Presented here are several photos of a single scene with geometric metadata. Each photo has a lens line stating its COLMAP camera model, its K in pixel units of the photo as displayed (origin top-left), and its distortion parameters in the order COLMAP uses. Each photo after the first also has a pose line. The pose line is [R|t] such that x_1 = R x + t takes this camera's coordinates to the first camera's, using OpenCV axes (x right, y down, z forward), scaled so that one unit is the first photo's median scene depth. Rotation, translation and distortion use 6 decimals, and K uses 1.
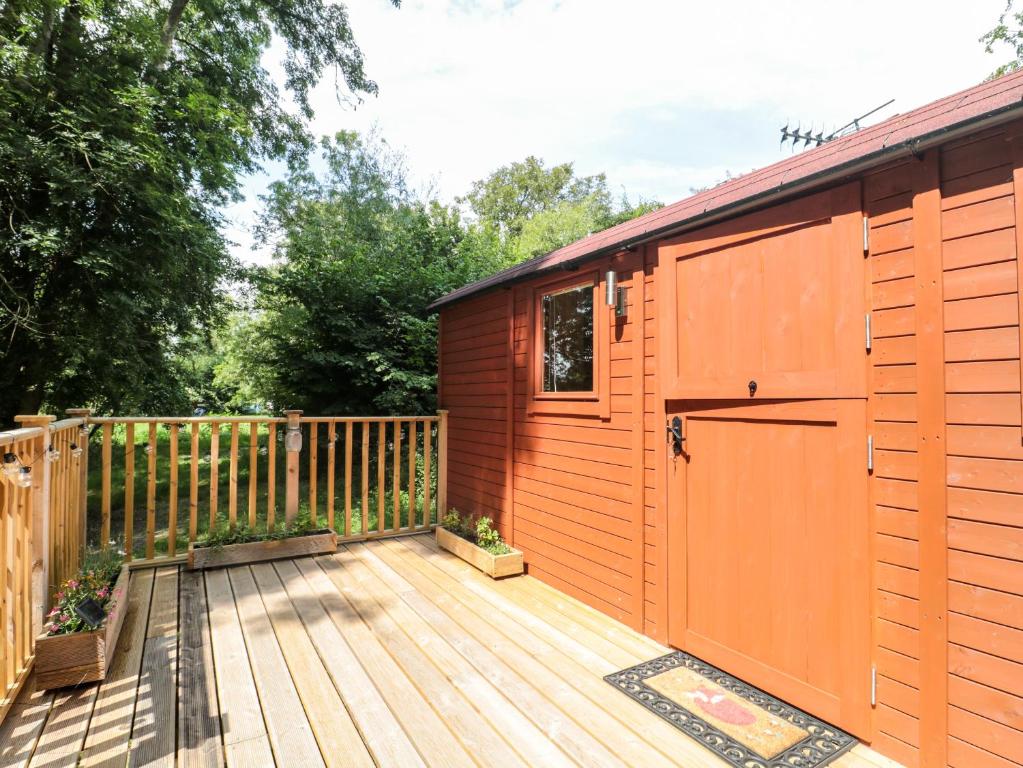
lens RADIAL K [[548.7, 0, 511.5], [0, 548.7, 384.0], [0, 0, 1]] dist [0.001253, -0.000183]
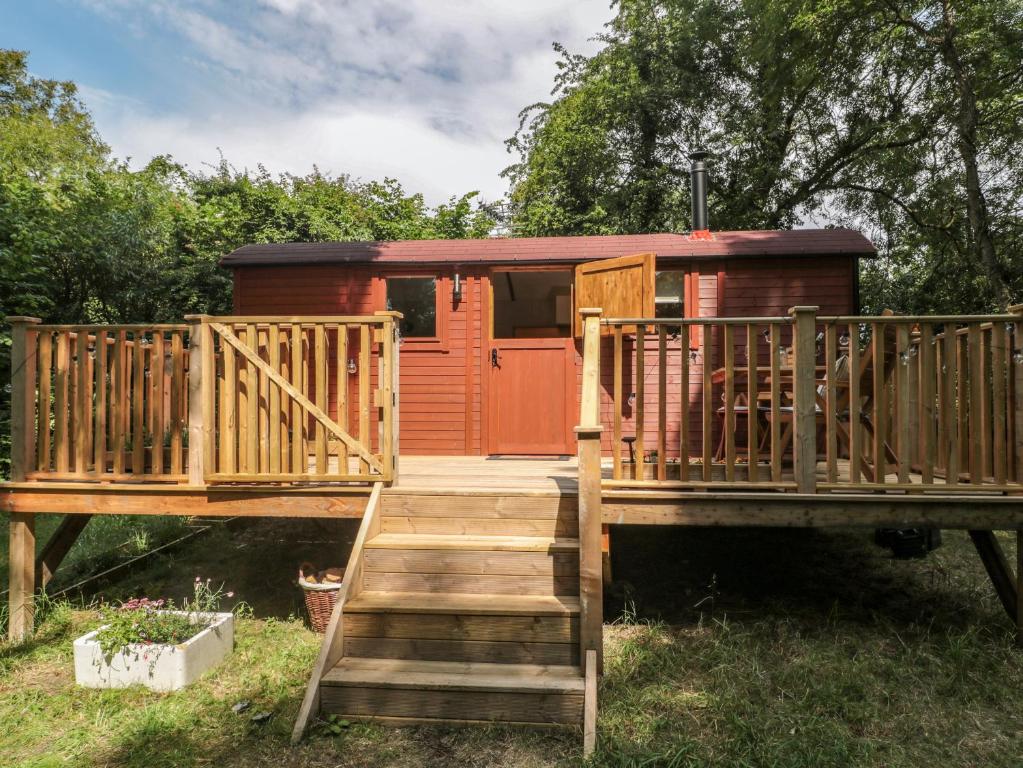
lens RADIAL K [[891.4, 0, 511.5], [0, 891.4, 384.0], [0, 0, 1]] dist [-0.004494, -0.002990]
pose [[0.604899, 0.038107, 0.795390, -1.135034], [-0.017548, 0.999250, -0.034528, 0.147729], [-0.796109, 0.006928, 0.605114, -0.542483]]
